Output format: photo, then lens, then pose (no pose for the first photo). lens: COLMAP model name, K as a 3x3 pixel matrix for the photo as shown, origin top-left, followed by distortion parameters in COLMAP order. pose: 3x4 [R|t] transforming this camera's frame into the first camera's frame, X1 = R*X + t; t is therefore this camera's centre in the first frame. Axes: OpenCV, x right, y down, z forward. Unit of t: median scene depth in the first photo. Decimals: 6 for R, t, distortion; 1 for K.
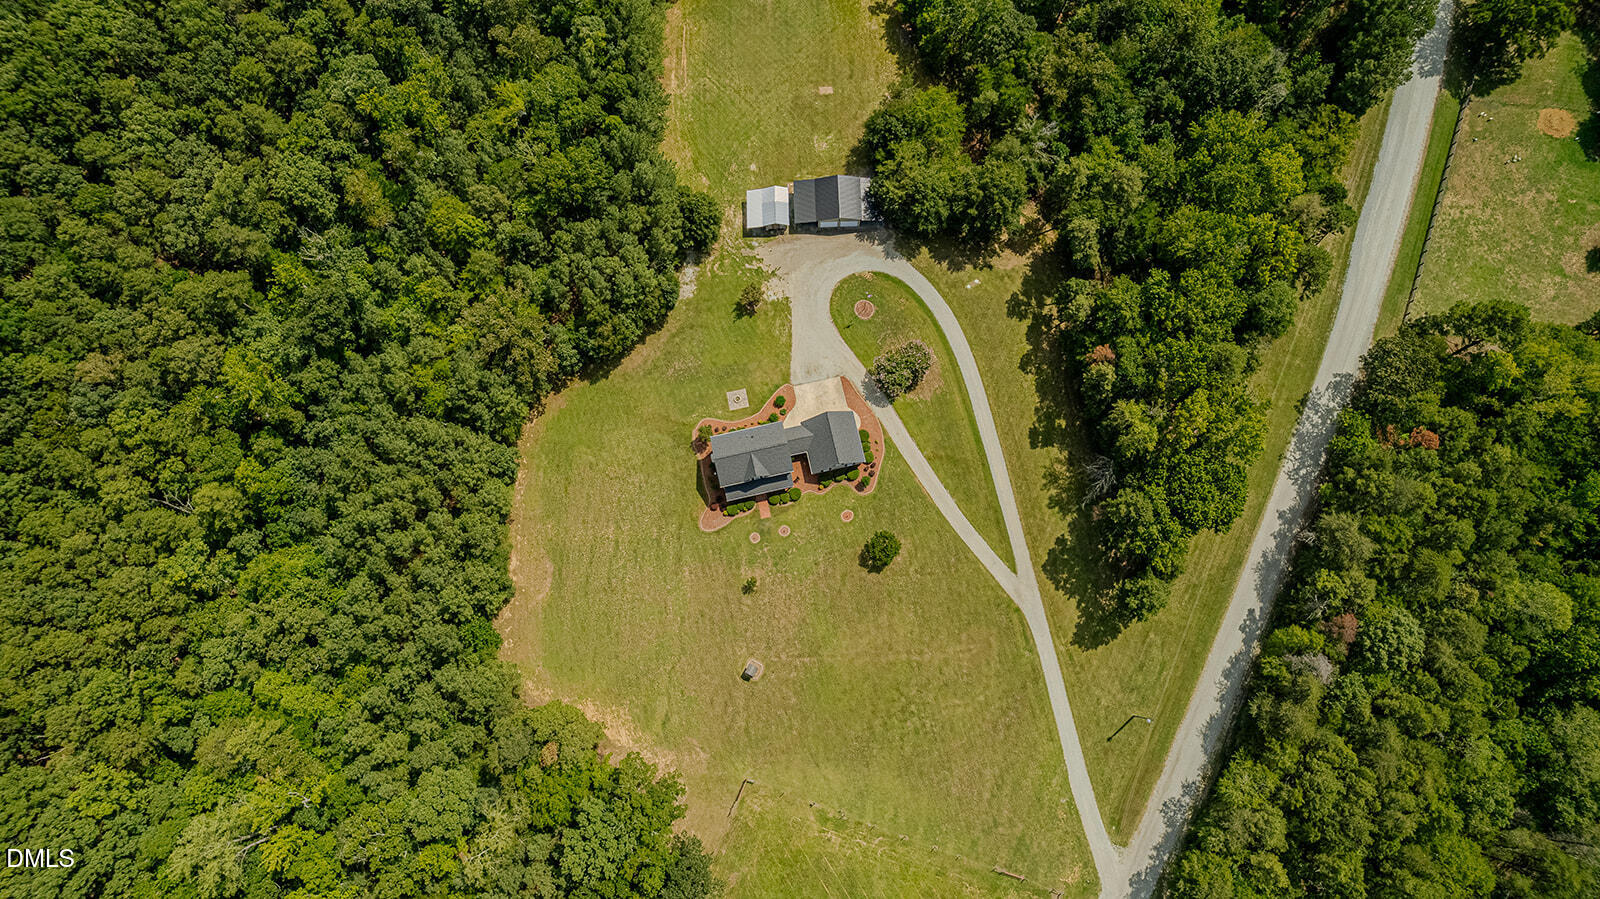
lens RADIAL K [[1015.0, 0, 806.1], [0, 1015.0, 446.3], [0, 0, 1]] dist [-0.032648, 0.003281]
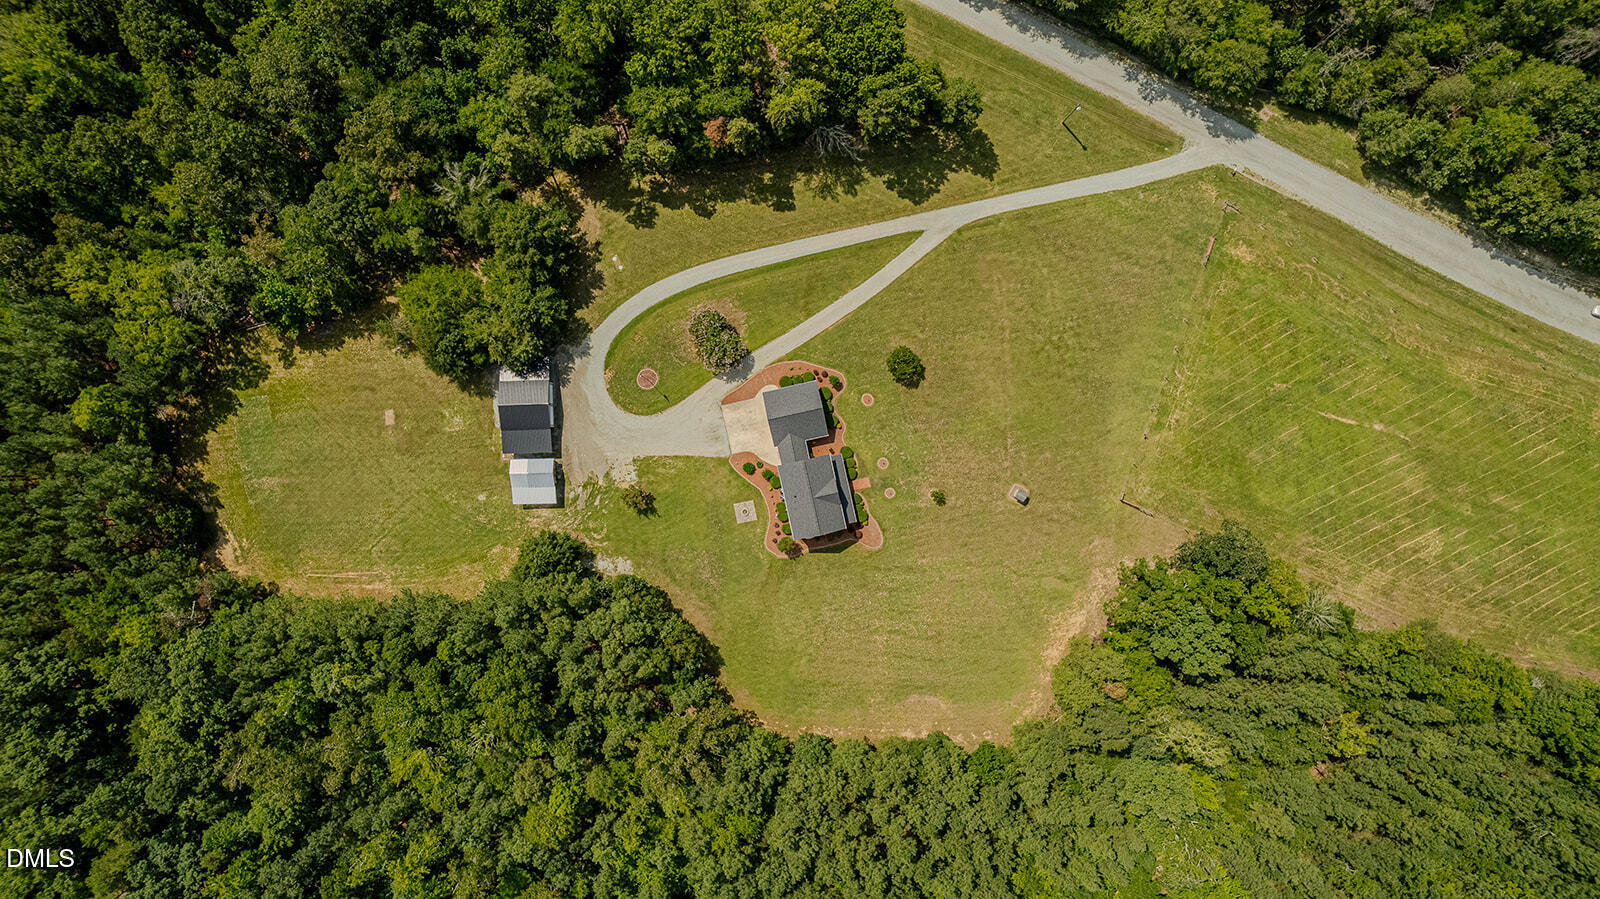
lens RADIAL K [[1015.0, 0, 806.1], [0, 1015.0, 446.3], [0, 0, 1]] dist [-0.032648, 0.003281]
pose [[0.004277, -0.999976, -0.005447, 0.000440], [0.979301, 0.003086, 0.202385, -0.187256], [-0.202363, -0.006200, 0.979291, 0.044245]]
